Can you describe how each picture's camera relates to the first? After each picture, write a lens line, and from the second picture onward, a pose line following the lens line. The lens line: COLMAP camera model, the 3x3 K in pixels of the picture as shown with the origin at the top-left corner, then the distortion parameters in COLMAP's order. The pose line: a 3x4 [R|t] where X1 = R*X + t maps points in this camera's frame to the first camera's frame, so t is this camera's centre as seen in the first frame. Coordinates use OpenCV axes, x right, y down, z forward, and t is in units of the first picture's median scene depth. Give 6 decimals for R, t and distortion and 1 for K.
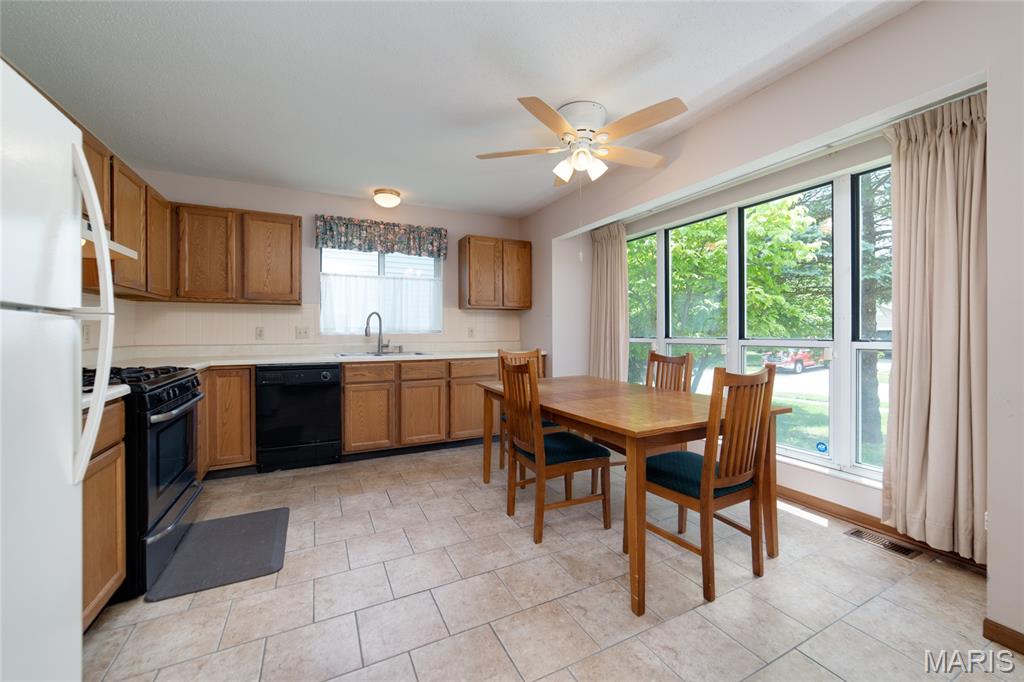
lens RADIAL K [[405.0, 0, 502.9], [0, 405.0, 333.2], [0, 0, 1]] dist [-0.009254, 0.001356]
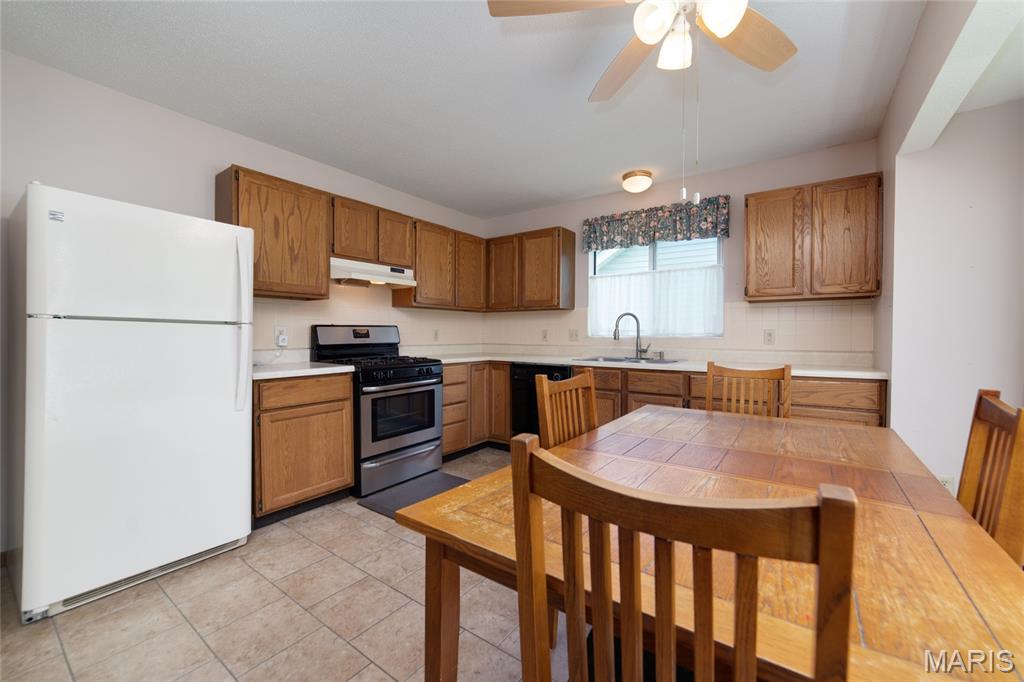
lens RADIAL K [[405.0, 0, 504.5], [0, 405.0, 342.1], [0, 0, 1]] dist [-0.009254, 0.001356]
pose [[0.477890, 0.019837, -0.878196, 0.341943], [-0.009140, 0.999803, 0.017610, -0.000792], [0.878372, -0.000389, 0.477977, 0.325968]]
